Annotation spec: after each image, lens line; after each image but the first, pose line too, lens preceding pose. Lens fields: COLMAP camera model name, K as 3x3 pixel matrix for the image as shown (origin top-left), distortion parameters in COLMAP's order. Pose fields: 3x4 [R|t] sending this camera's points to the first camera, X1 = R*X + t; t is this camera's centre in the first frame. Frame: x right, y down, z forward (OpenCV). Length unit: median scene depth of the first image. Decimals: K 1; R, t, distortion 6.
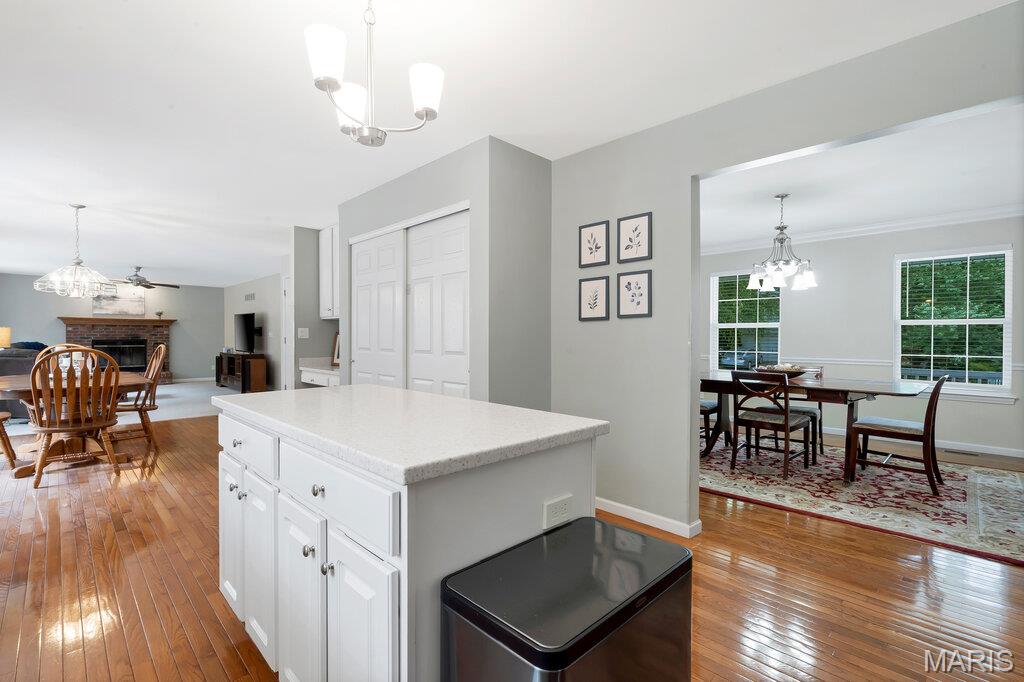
lens RADIAL K [[473.4, 0, 511.8], [0, 473.4, 344.7], [0, 0, 1]] dist [-0.005912, 0.002302]
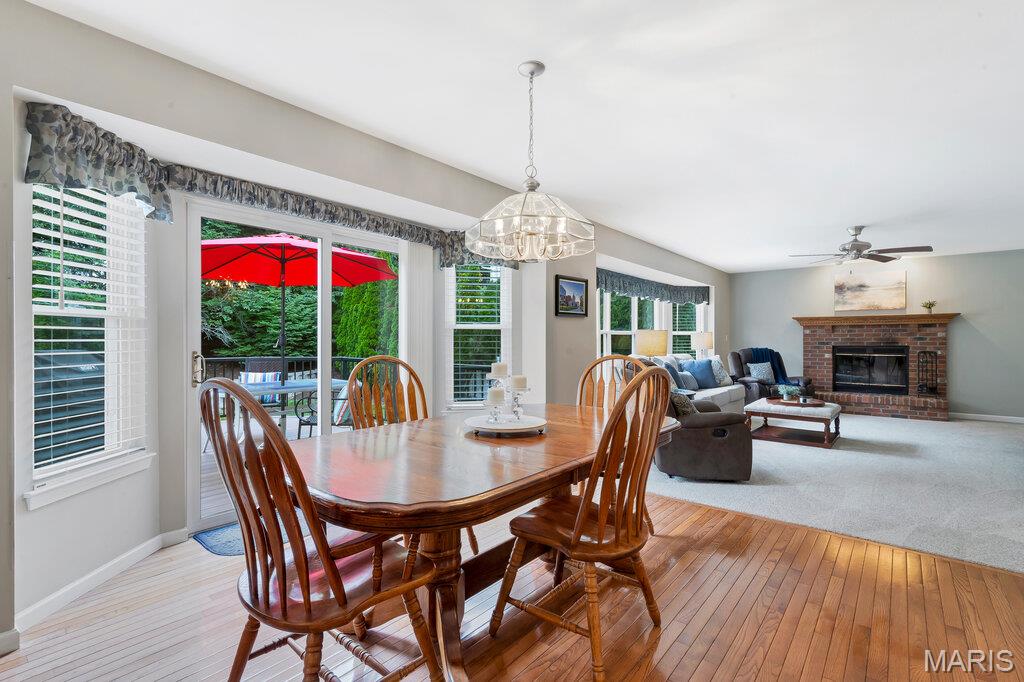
lens RADIAL K [[473.4, 0, 510.0], [0, 473.4, 341.2], [0, 0, 1]] dist [-0.005912, 0.002302]
pose [[0.101229, 0.000061, -0.994863, -0.192573], [-0.017985, 0.999837, -0.001769, -0.007140], [0.994701, 0.018072, 0.101213, 0.407992]]
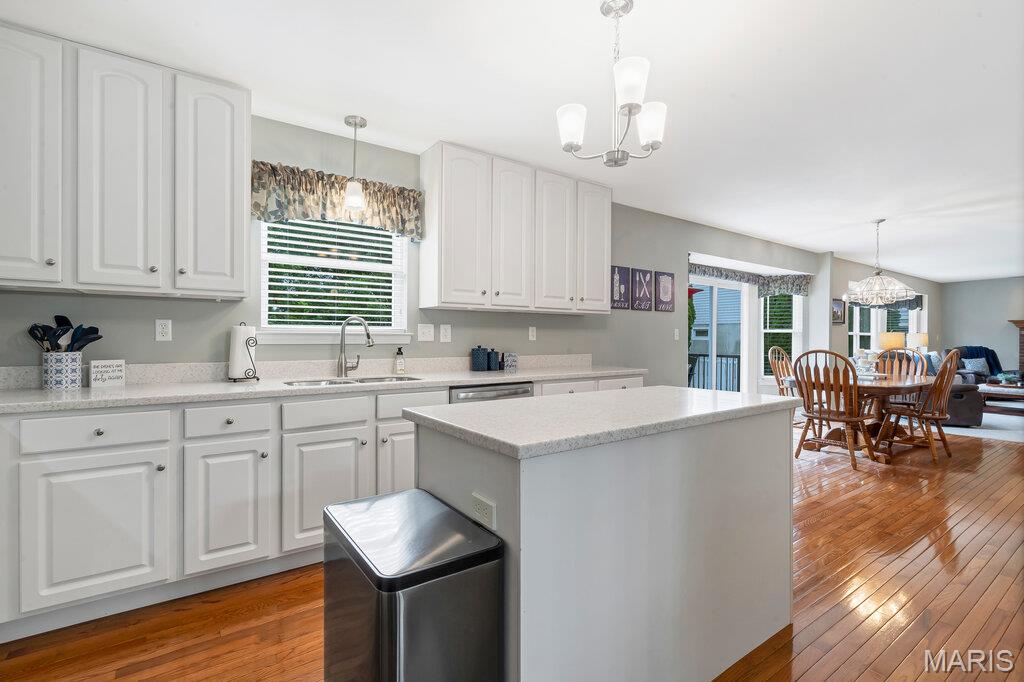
lens RADIAL K [[473.4, 0, 504.3], [0, 473.4, 345.5], [0, 0, 1]] dist [-0.005912, 0.002302]
pose [[-0.165256, 0.012314, -0.986174, 0.131753], [-0.020259, 0.999669, 0.015877, -0.002052], [0.986043, 0.022603, -0.164952, 0.146575]]
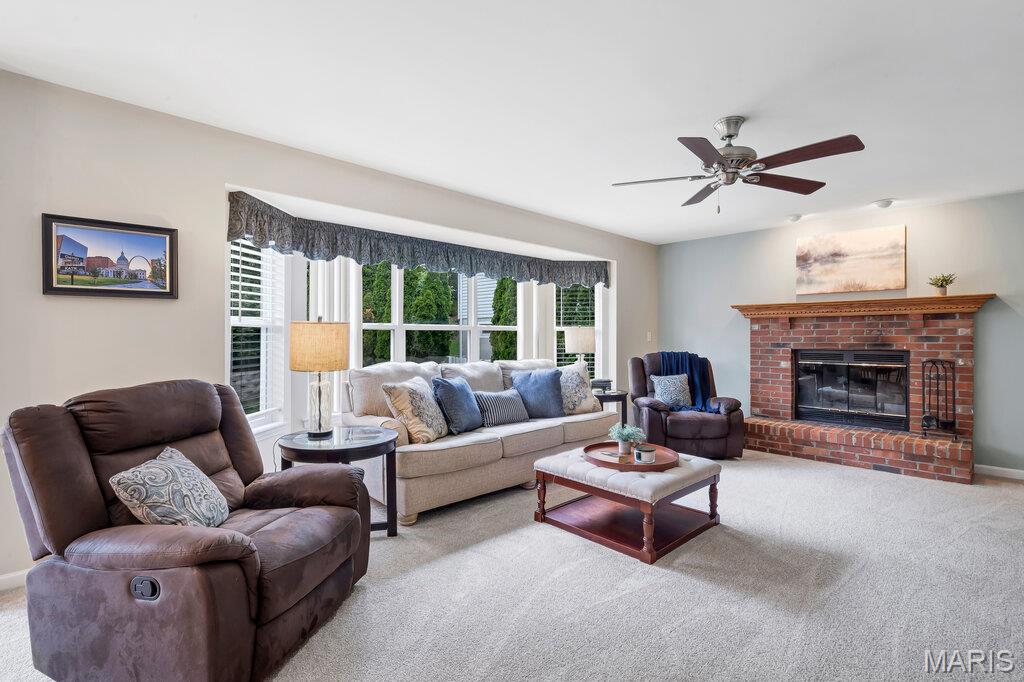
lens RADIAL K [[473.4, 0, 510.9], [0, 473.4, 339.2], [0, 0, 1]] dist [-0.005912, 0.002302]
pose [[-0.014641, 0.001093, -0.999892, -0.395760], [-0.019734, 0.999804, 0.001382, -0.015266], [0.999698, 0.019752, -0.014617, 0.707472]]
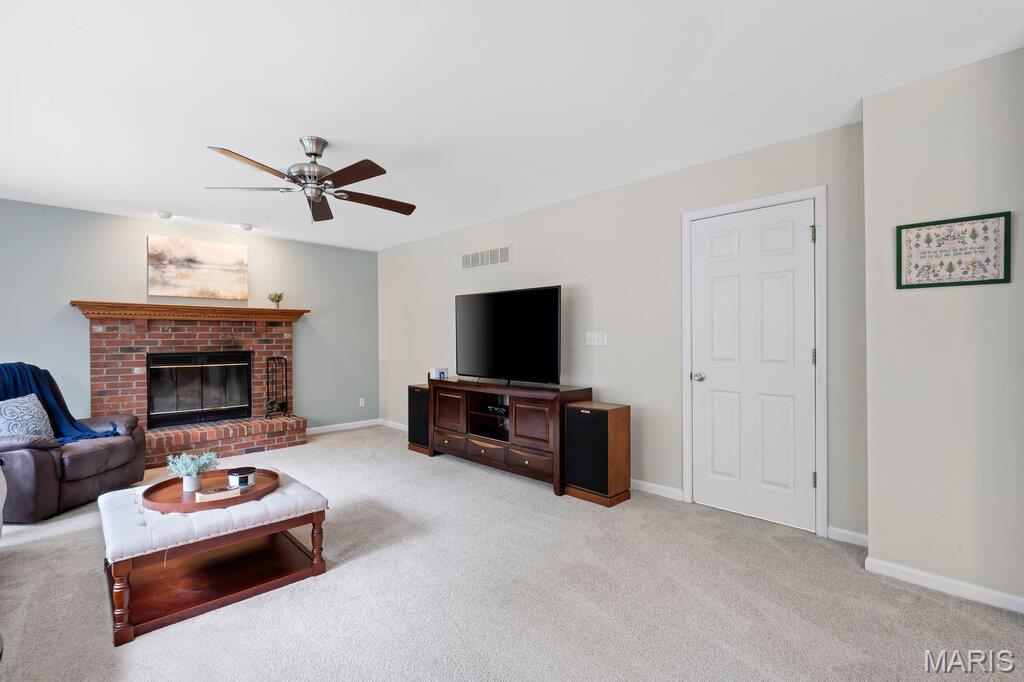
lens RADIAL K [[473.4, 0, 501.9], [0, 473.4, 340.2], [0, 0, 1]] dist [-0.005912, 0.002302]
pose [[0.999962, -0.008098, -0.003303, -0.542633], [0.008045, 0.999842, -0.015842, -0.013029], [0.003430, 0.015815, 0.999869, 0.545704]]
